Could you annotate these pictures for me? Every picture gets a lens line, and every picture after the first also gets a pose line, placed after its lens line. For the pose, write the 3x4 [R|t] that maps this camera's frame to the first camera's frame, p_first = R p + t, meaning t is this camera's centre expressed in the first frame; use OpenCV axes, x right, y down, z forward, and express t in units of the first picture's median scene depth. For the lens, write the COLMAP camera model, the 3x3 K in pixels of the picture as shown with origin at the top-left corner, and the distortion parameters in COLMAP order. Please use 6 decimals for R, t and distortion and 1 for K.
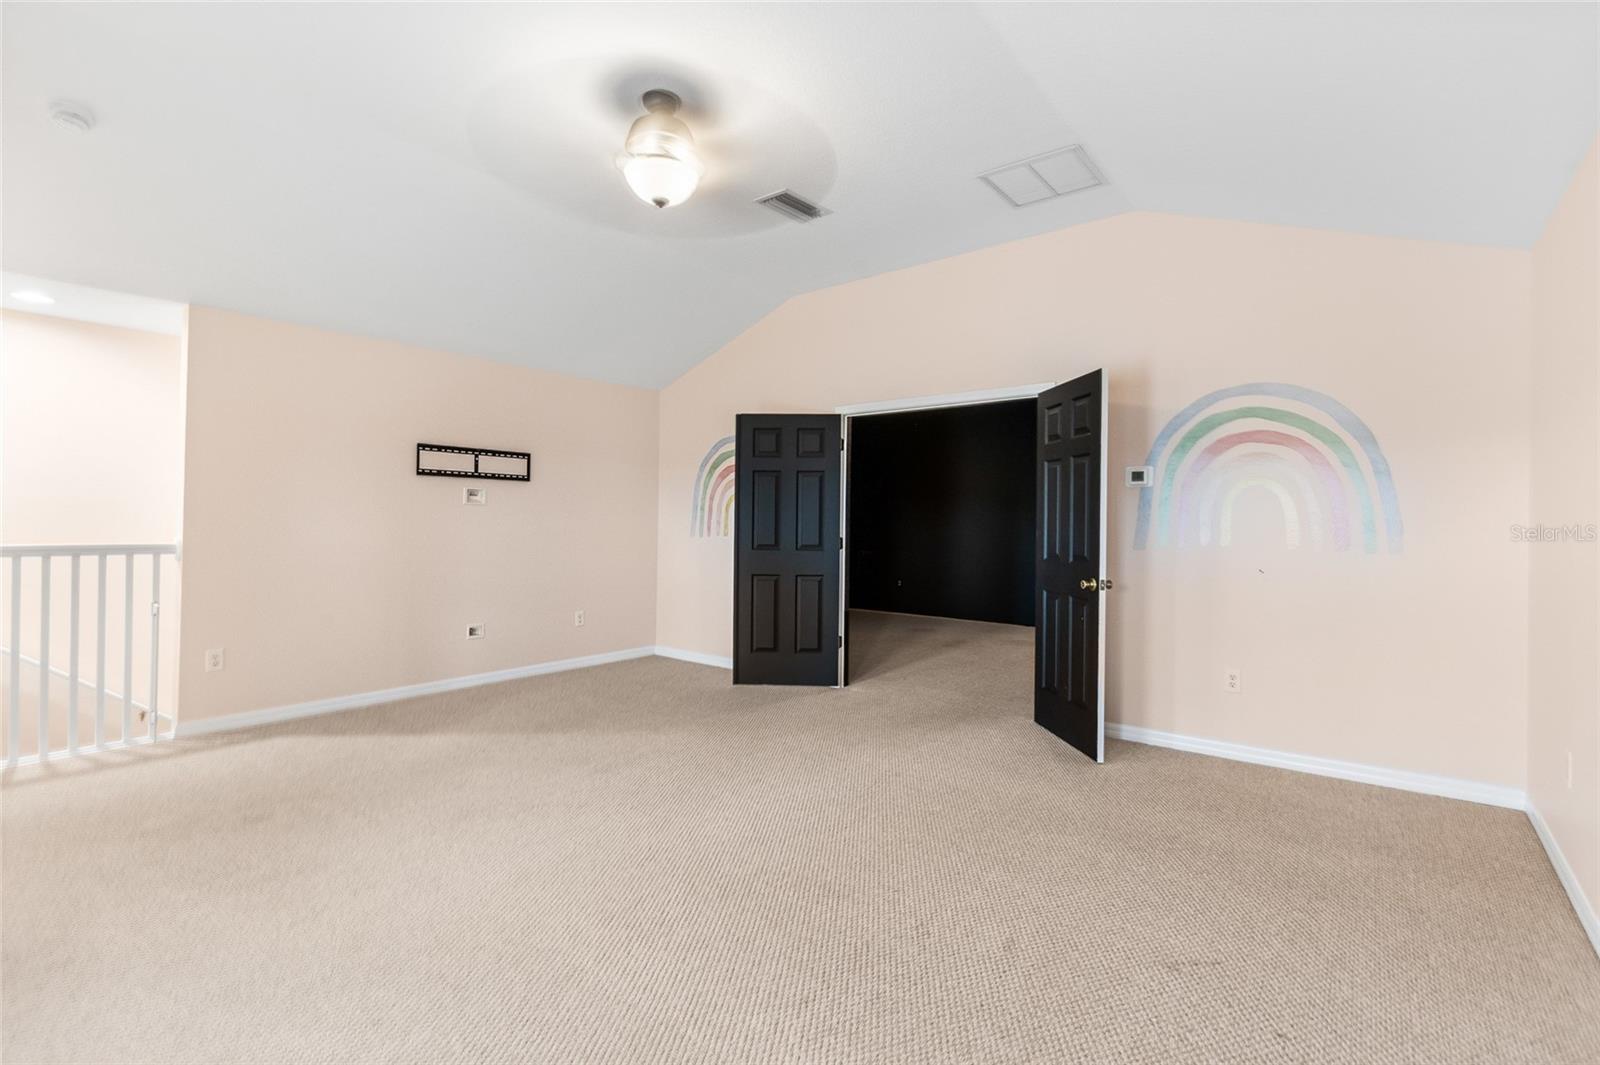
lens RADIAL K [[737.7, 0, 792.4], [0, 737.7, 515.0], [0, 0, 1]] dist [0.004228, 0.000495]
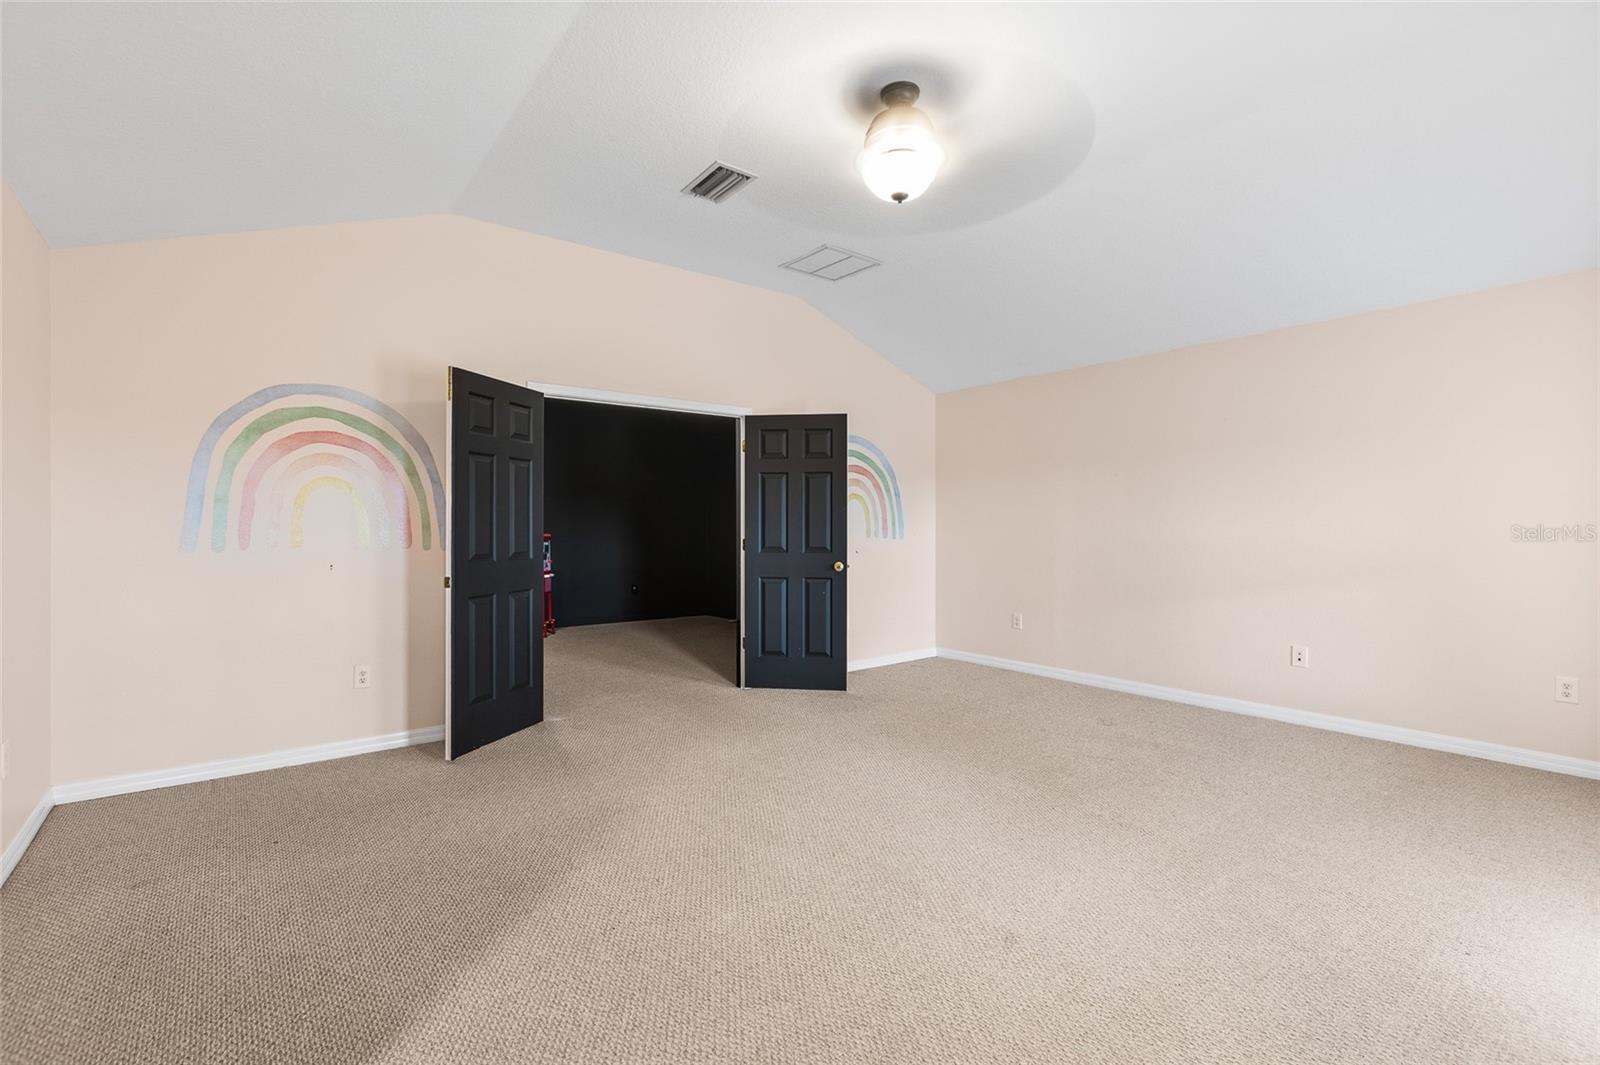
lens RADIAL K [[715.8, 0, 800.0], [0, 715.8, 532.5], [0, 0, 1]] dist [0.003596, 0.000420]
pose [[0.231393, -0.016393, 0.972722, -0.547217], [-0.007711, 0.999796, 0.018684, 0.001997], [-0.972830, -0.011824, 0.231220, 0.450473]]
